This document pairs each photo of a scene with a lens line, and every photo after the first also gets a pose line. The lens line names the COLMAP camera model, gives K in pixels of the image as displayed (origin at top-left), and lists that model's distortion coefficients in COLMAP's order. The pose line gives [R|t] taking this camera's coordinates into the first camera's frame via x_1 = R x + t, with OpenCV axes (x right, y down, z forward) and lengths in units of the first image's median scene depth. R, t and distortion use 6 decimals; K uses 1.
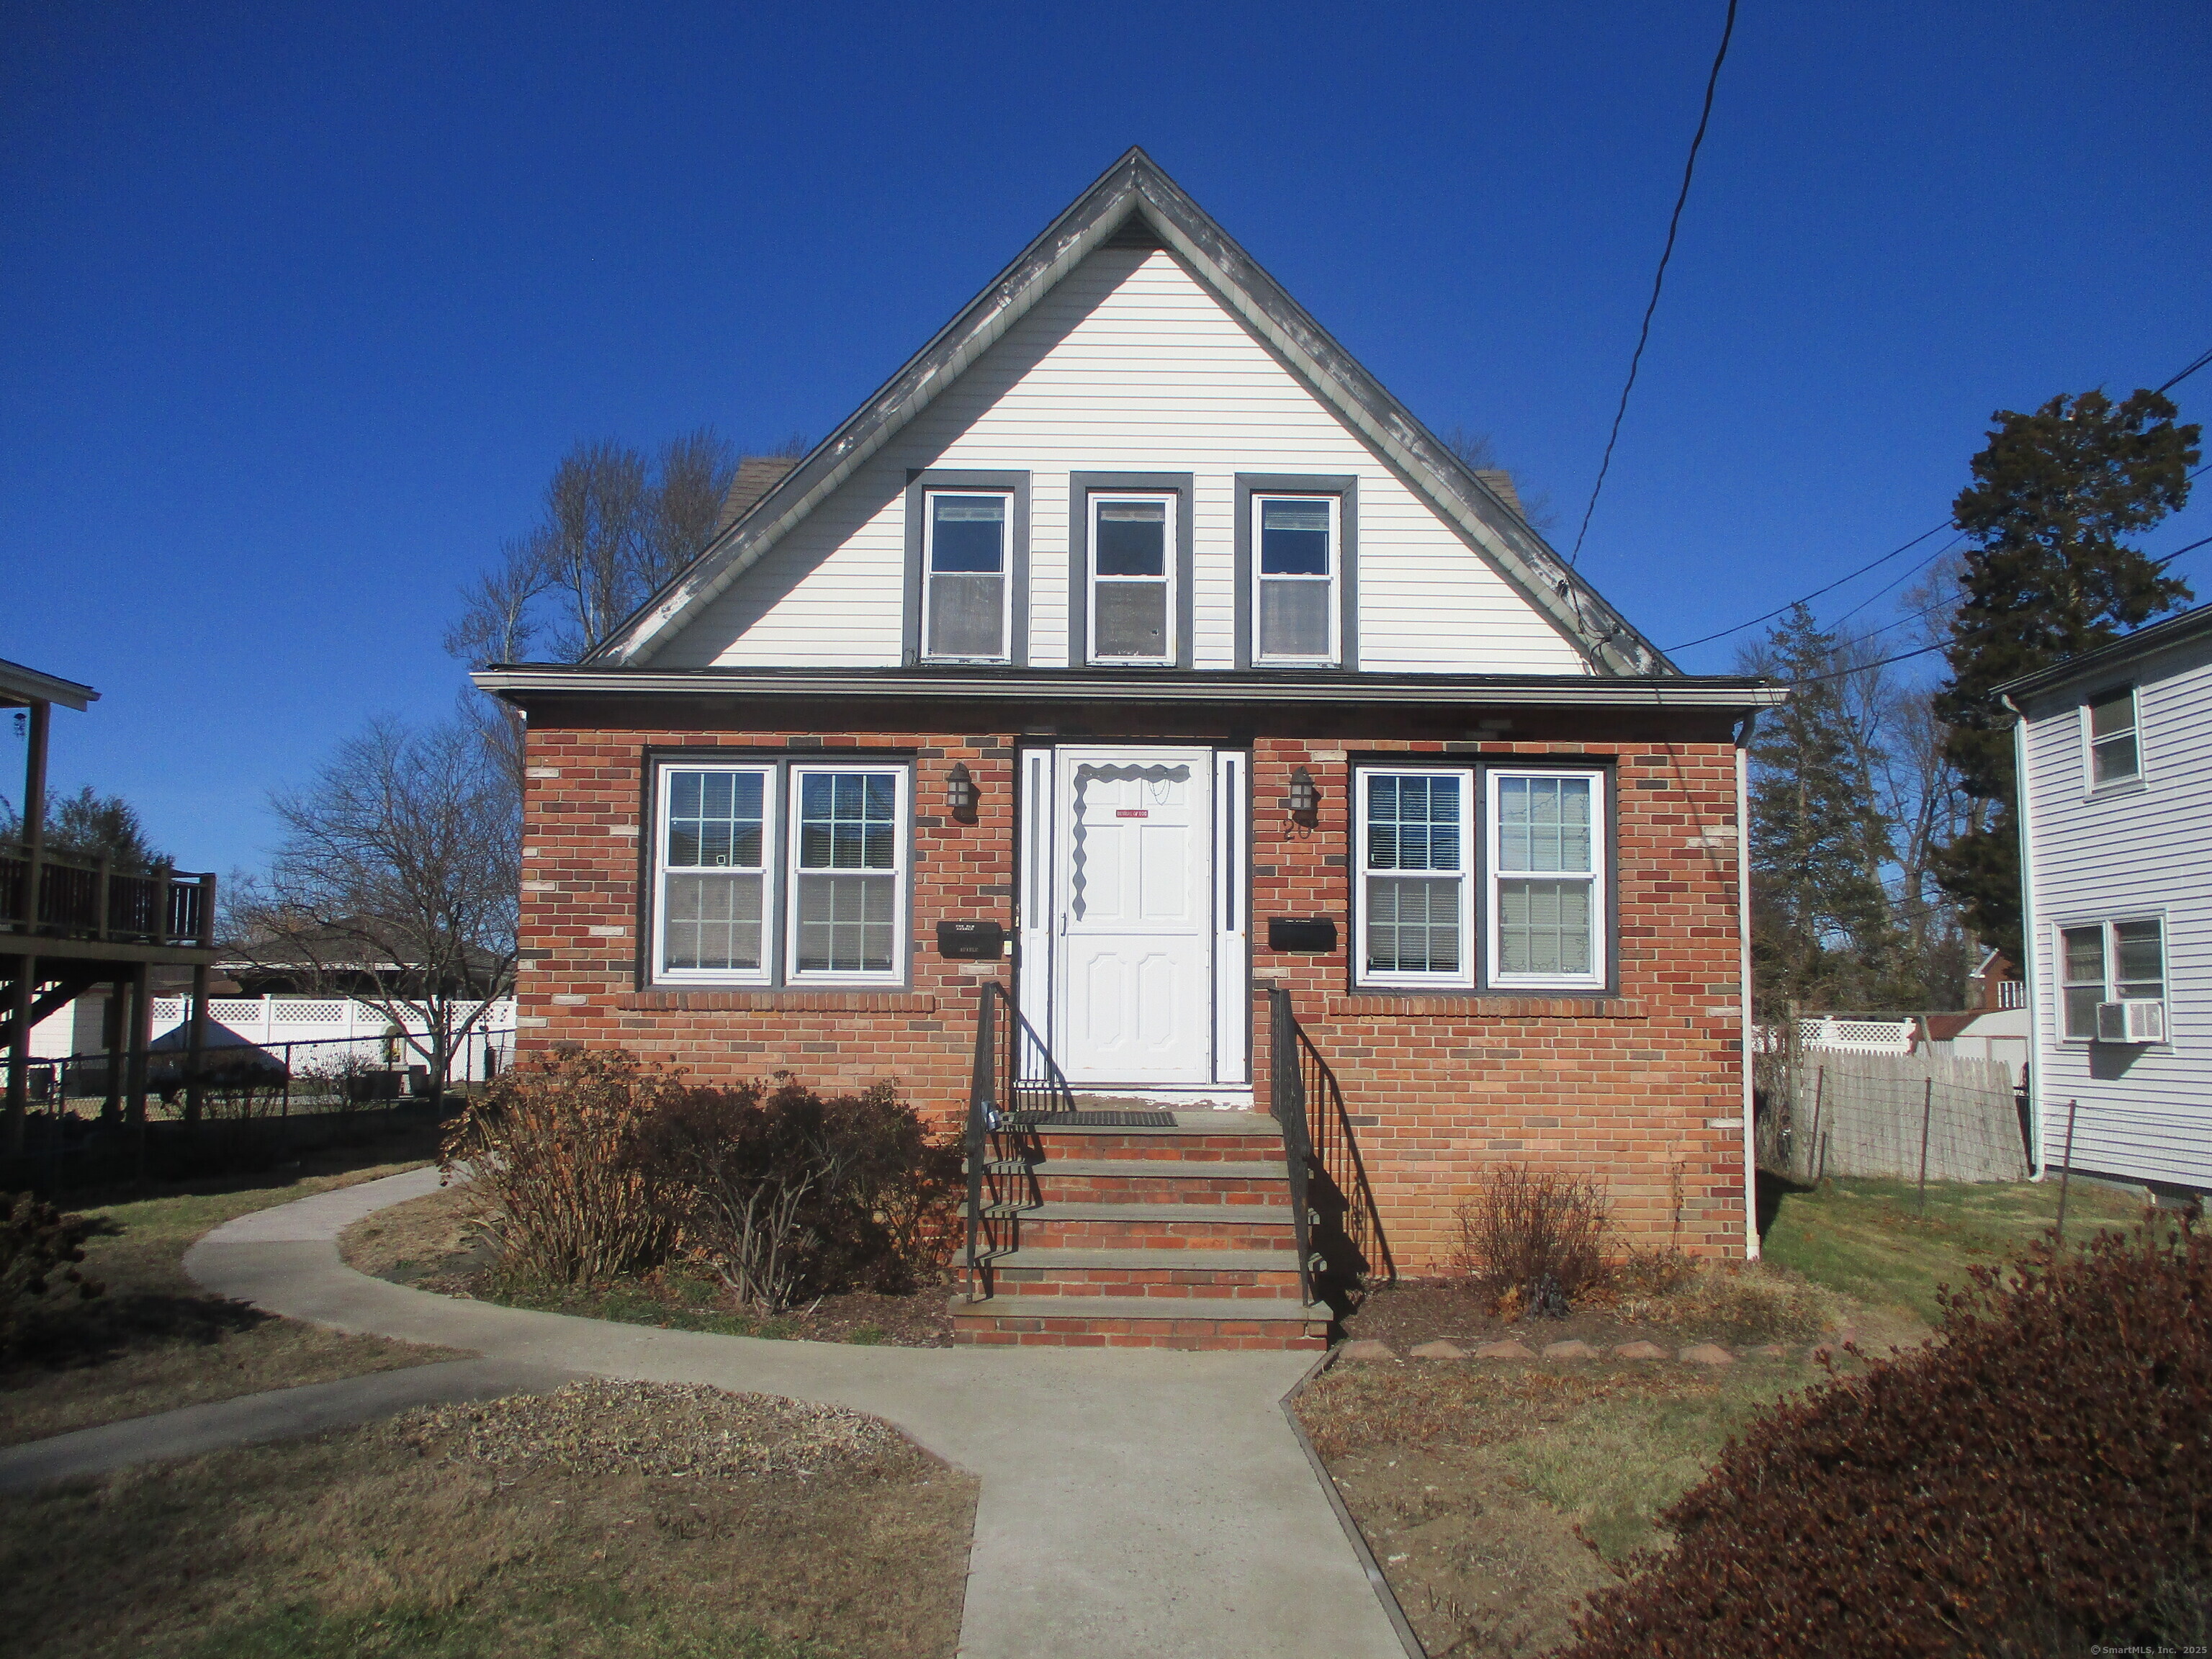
lens RADIAL K [[1869.2, 0, 1106.0], [0, 1869.2, 829.5], [0, 0, 1]] dist [-0.026005, -0.006265]
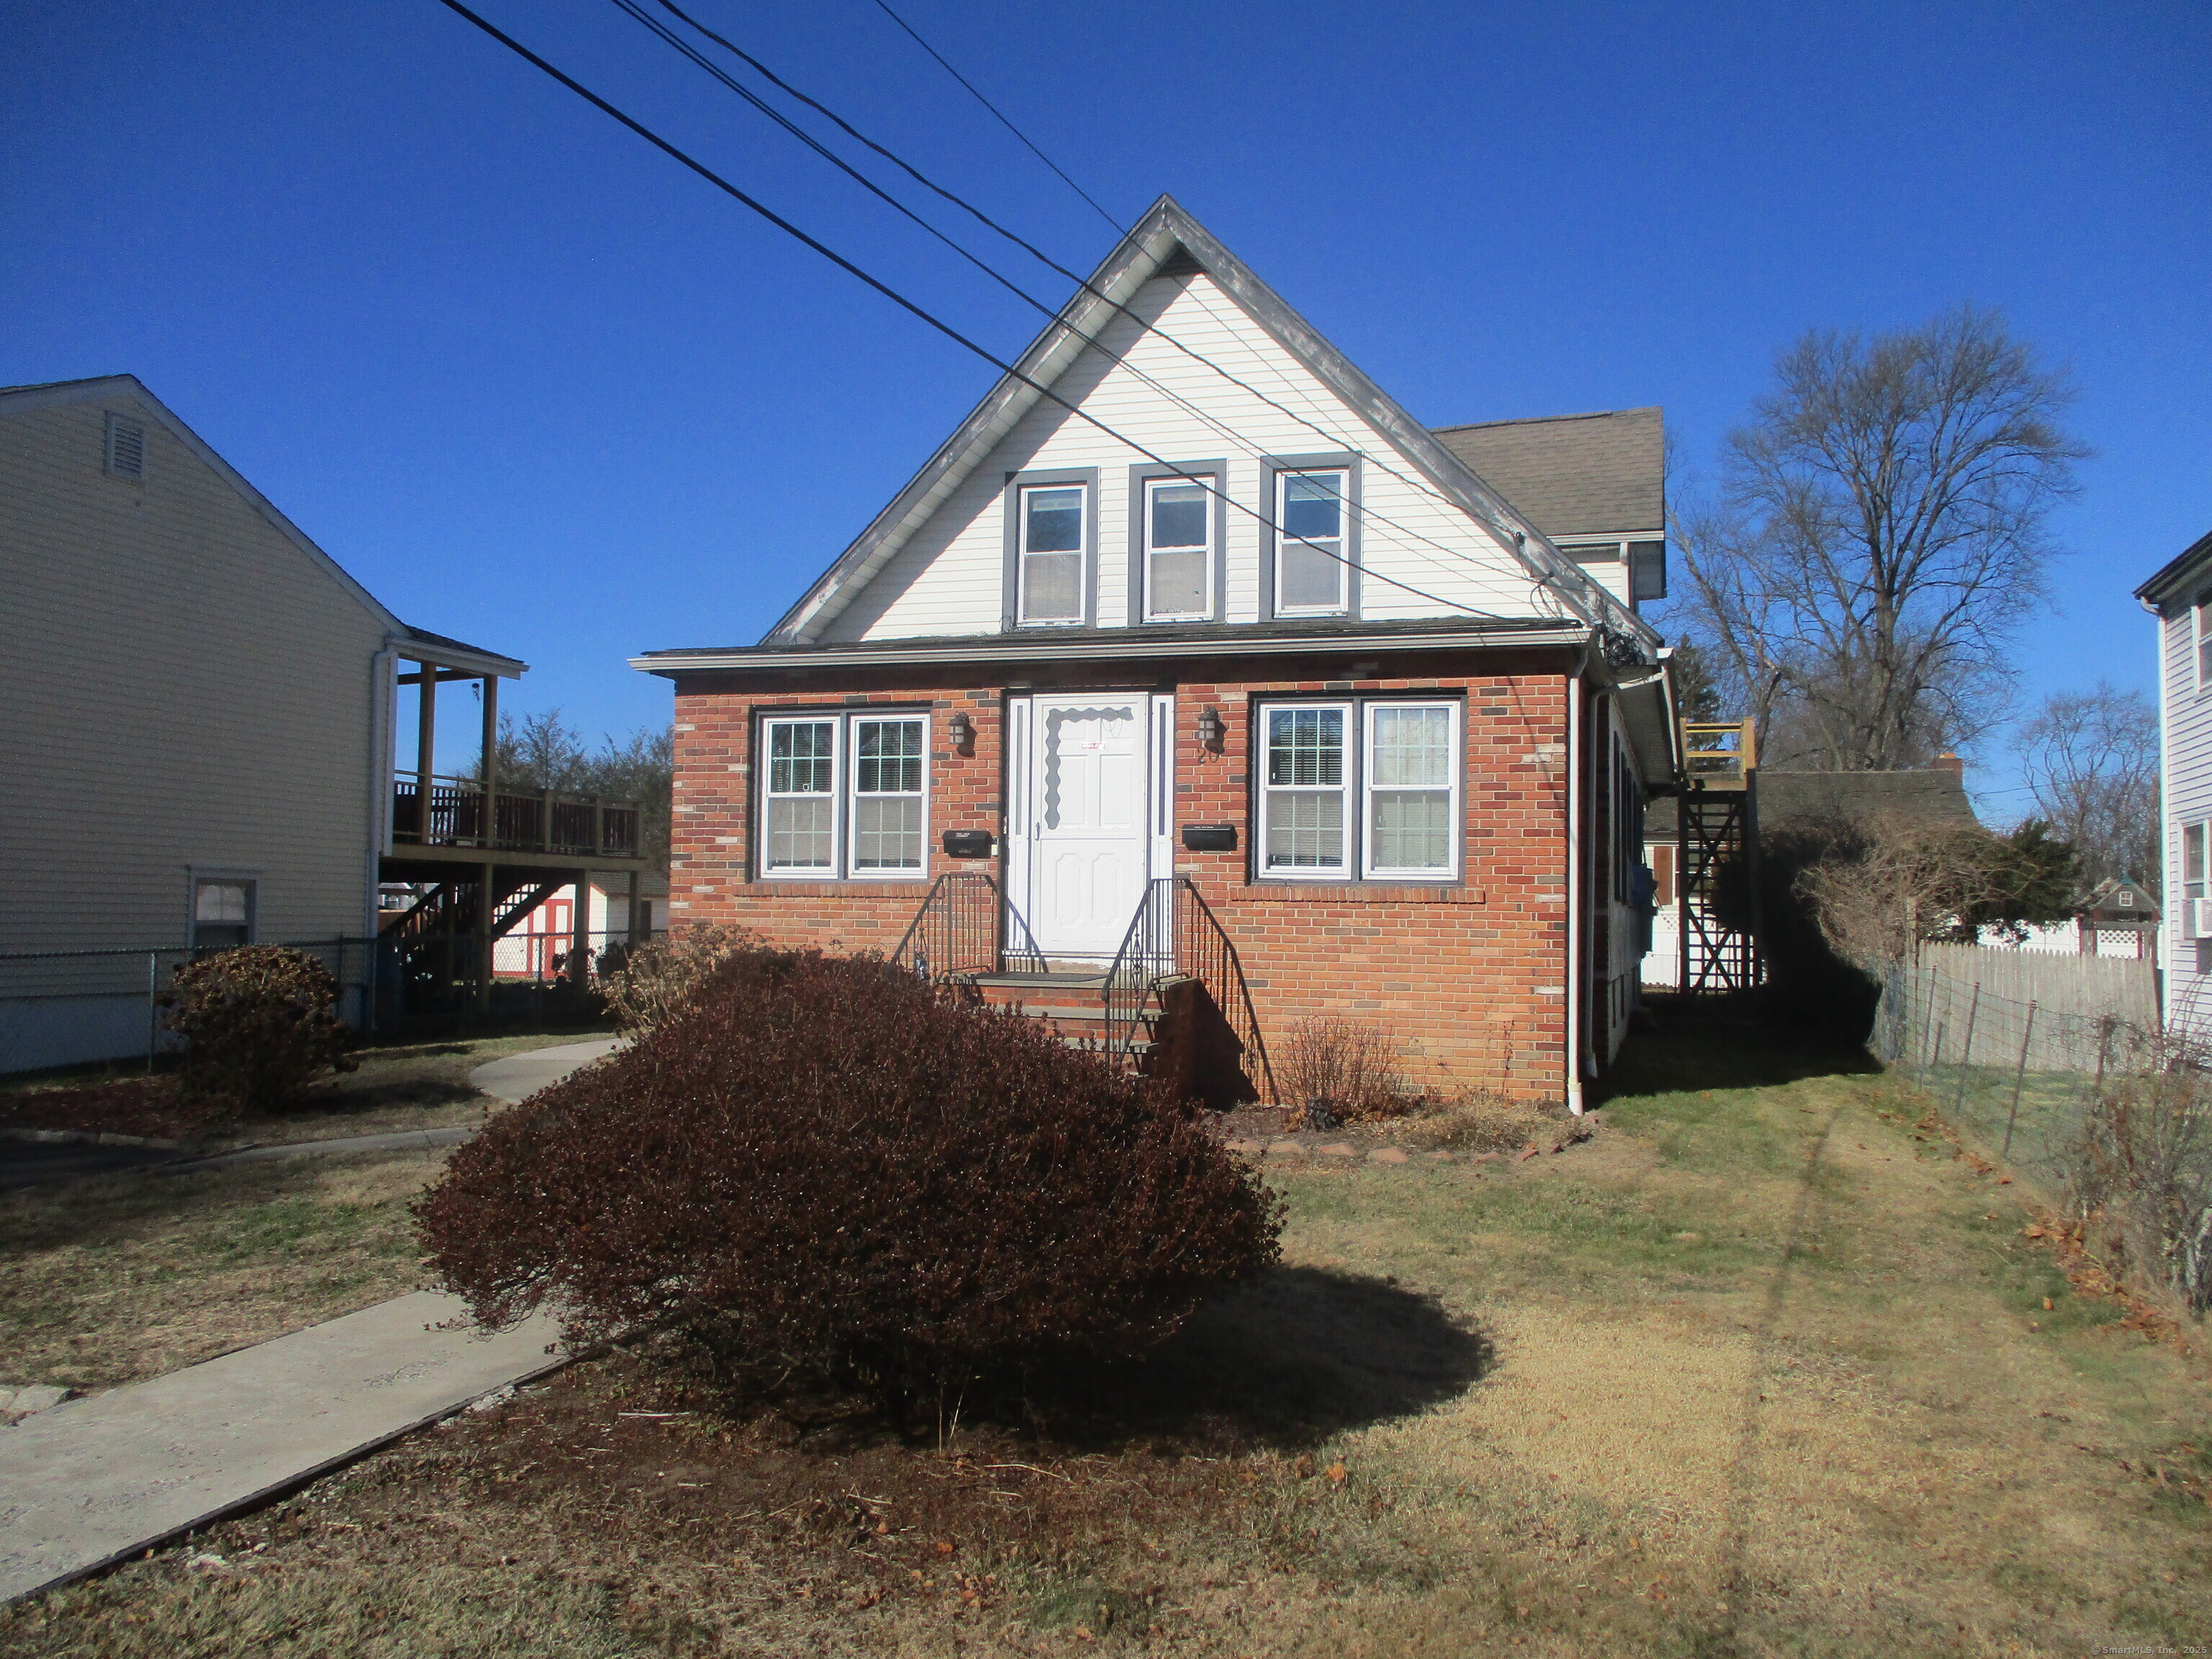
lens RADIAL K [[1875.8, 0, 1106.0], [0, 1875.8, 829.5], [0, 0, 1]] dist [-0.011107, -0.000354]
pose [[0.949470, -0.010969, -0.313667, 0.433863], [0.025809, 0.998733, 0.043197, -0.006563], [0.312796, -0.049109, 0.948550, -0.235735]]
